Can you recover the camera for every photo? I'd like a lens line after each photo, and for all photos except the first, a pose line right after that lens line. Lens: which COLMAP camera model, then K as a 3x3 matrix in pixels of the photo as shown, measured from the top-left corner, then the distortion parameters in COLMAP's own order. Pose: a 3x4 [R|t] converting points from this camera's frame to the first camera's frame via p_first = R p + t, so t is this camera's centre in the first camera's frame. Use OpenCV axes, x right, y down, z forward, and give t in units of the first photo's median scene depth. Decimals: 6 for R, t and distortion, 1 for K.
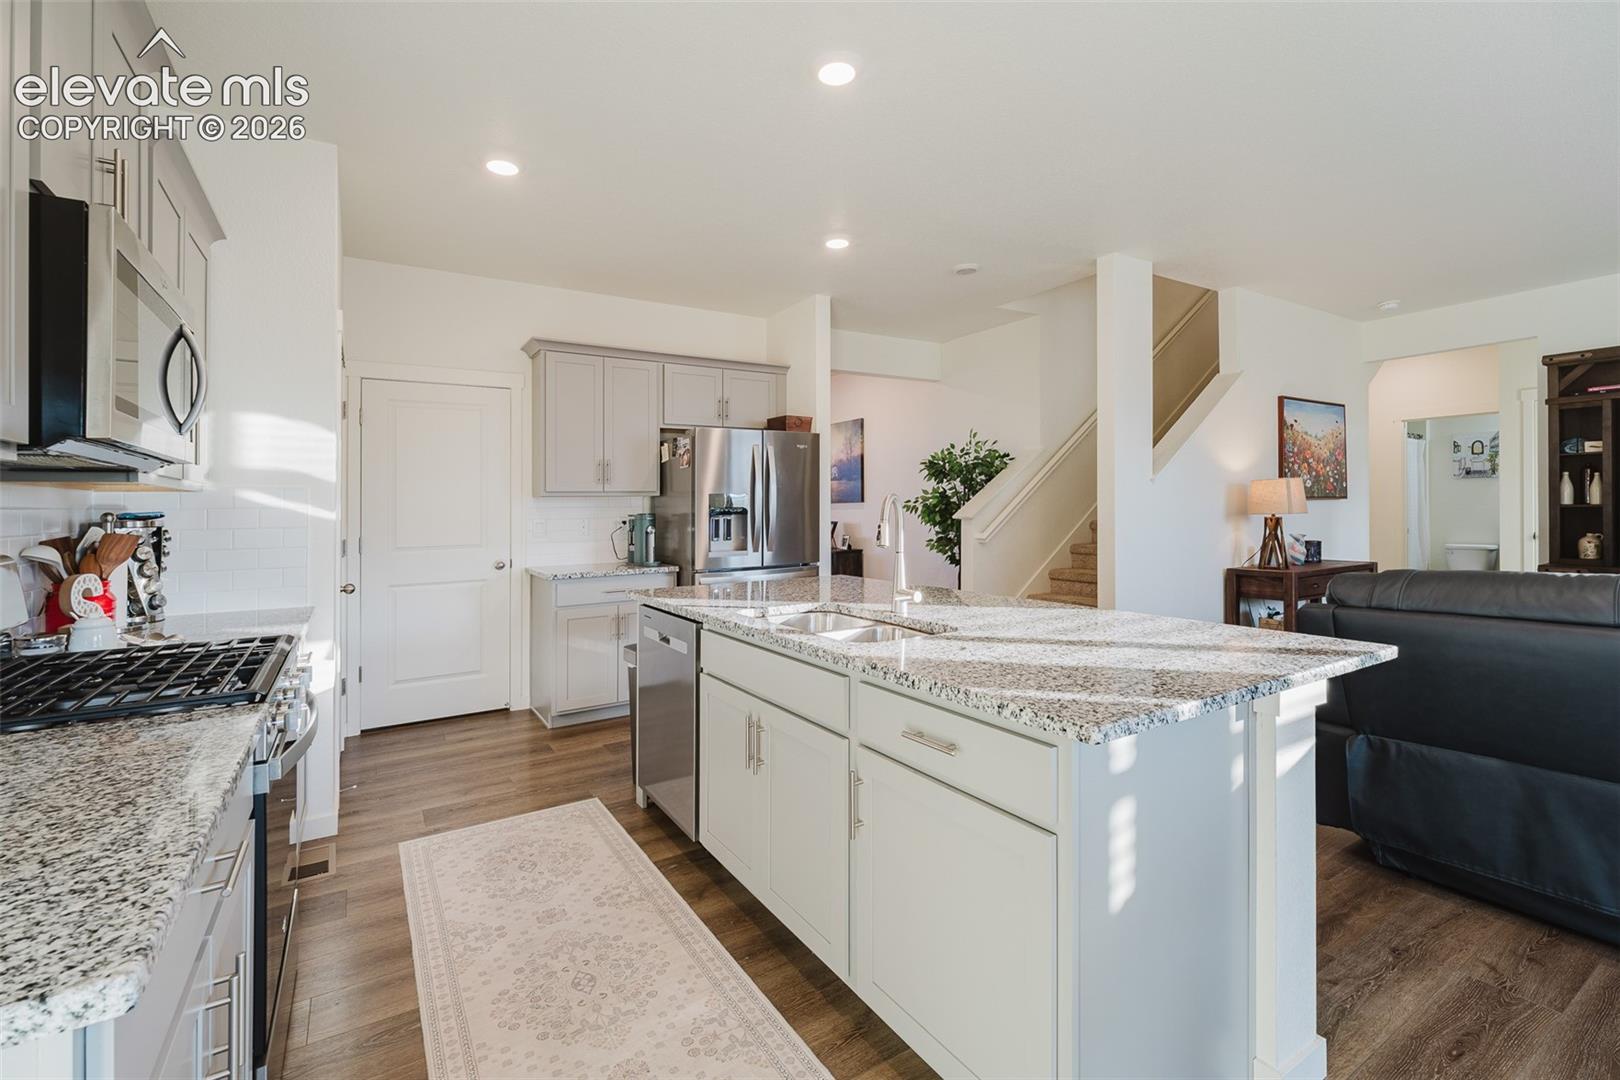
lens RADIAL K [[704.6, 0, 787.1], [0, 704.6, 508.2], [0, 0, 1]] dist [-0.000669, -0.005002]
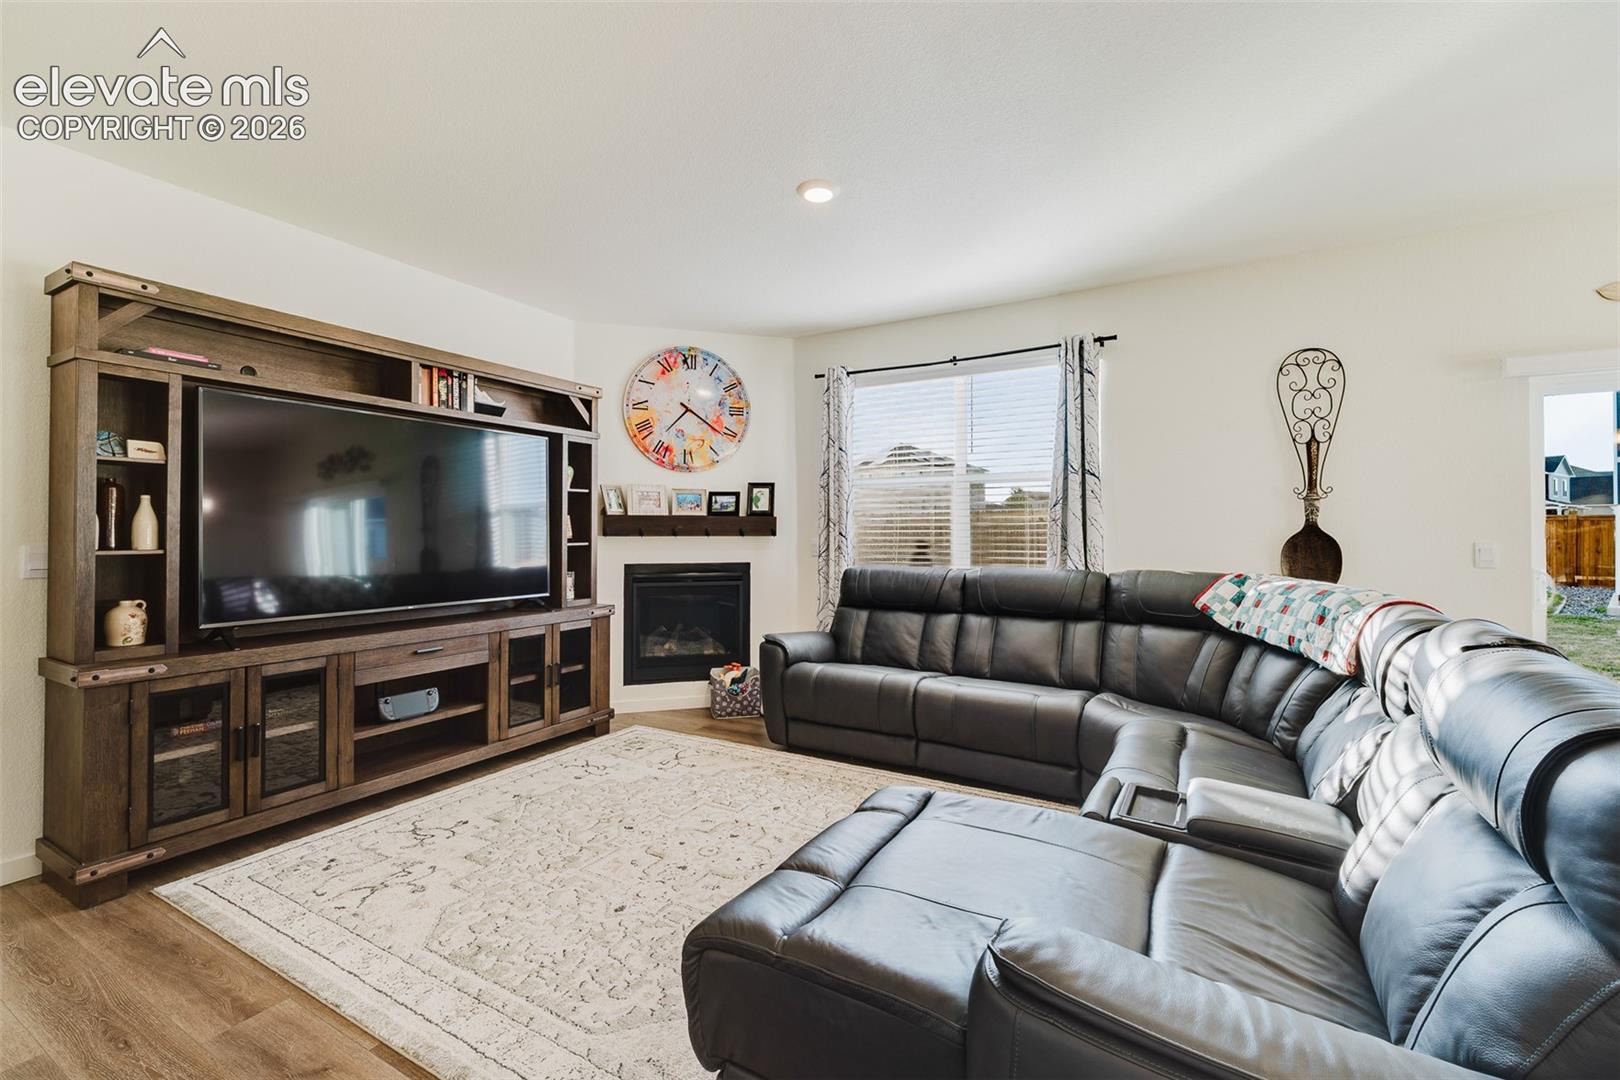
lens RADIAL K [[679.5, 0, 810.2], [0, 679.5, 520.2], [0, 0, 1]] dist [0.001414, -0.000099]
pose [[-0.493084, 0.034724, 0.869289, 0.390338], [0.005317, 0.999305, -0.036902, -0.006760], [-0.869966, -0.013574, -0.492925, 0.793642]]
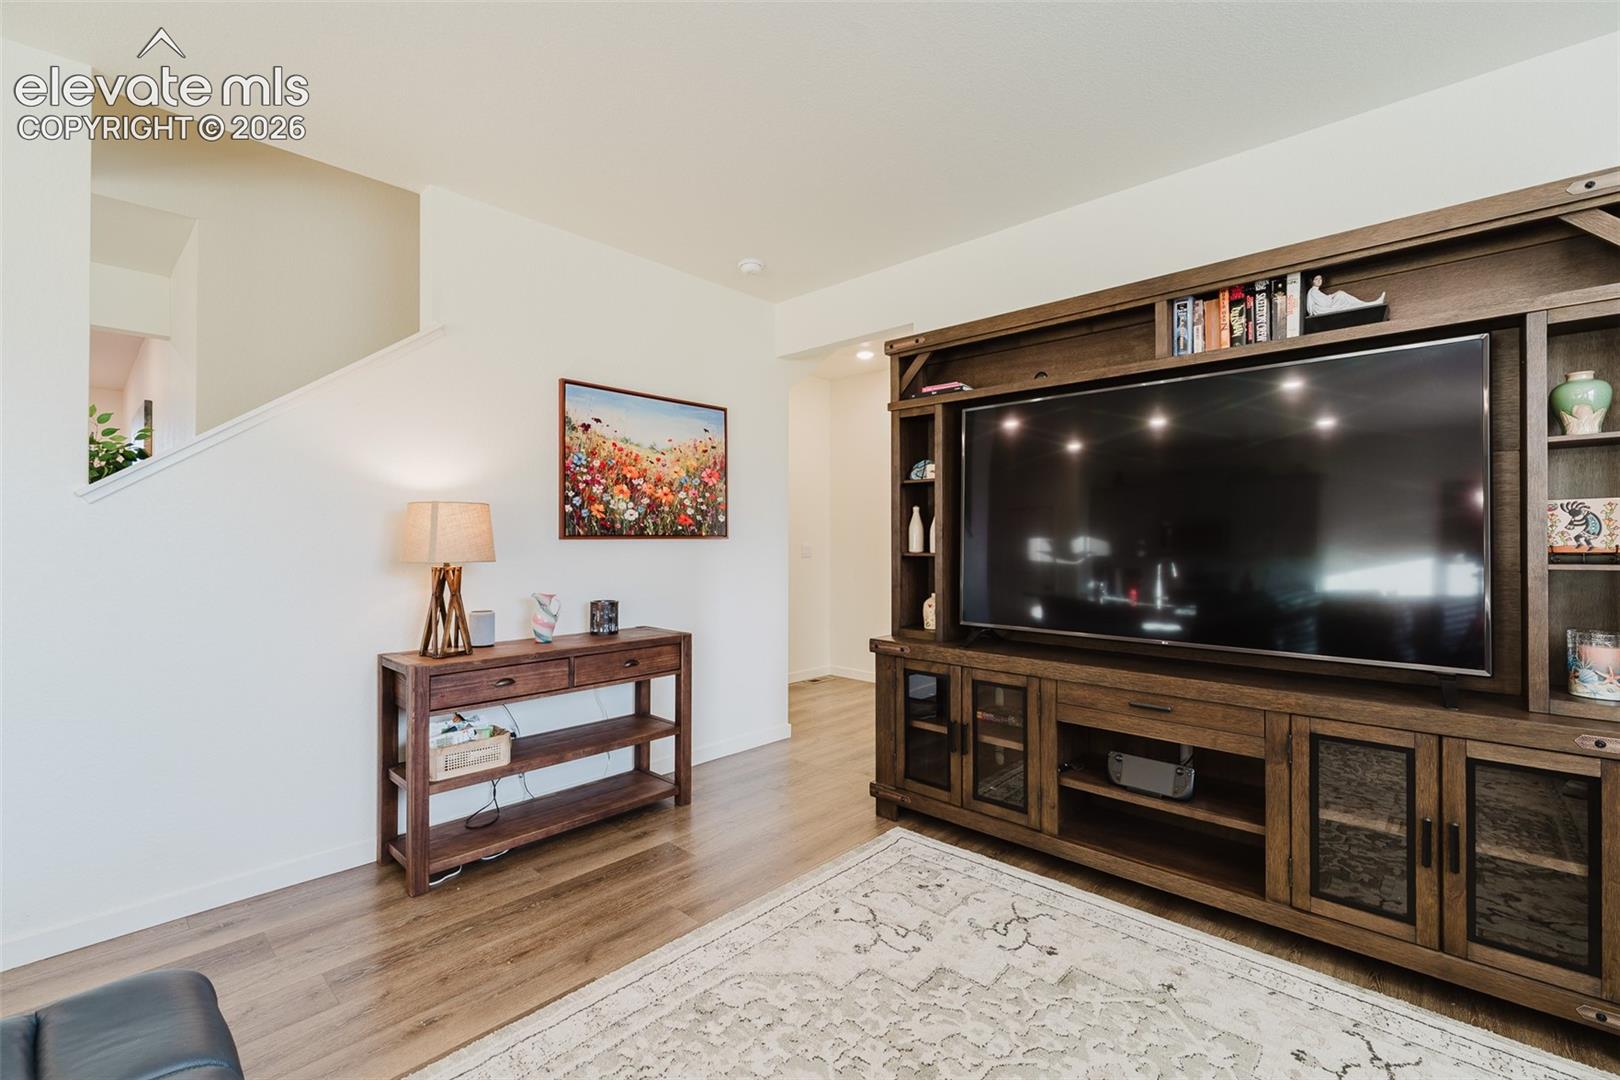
lens RADIAL K [[696.3, 0, 805.5], [0, 696.3, 527.3], [0, 0, 1]] dist [-0.001381, -0.000513]
pose [[0.960377, 0.023424, 0.277717, 0.830200], [-0.019133, 0.999652, -0.018151, -0.016367], [-0.278045, 0.012118, 0.960492, 0.355645]]
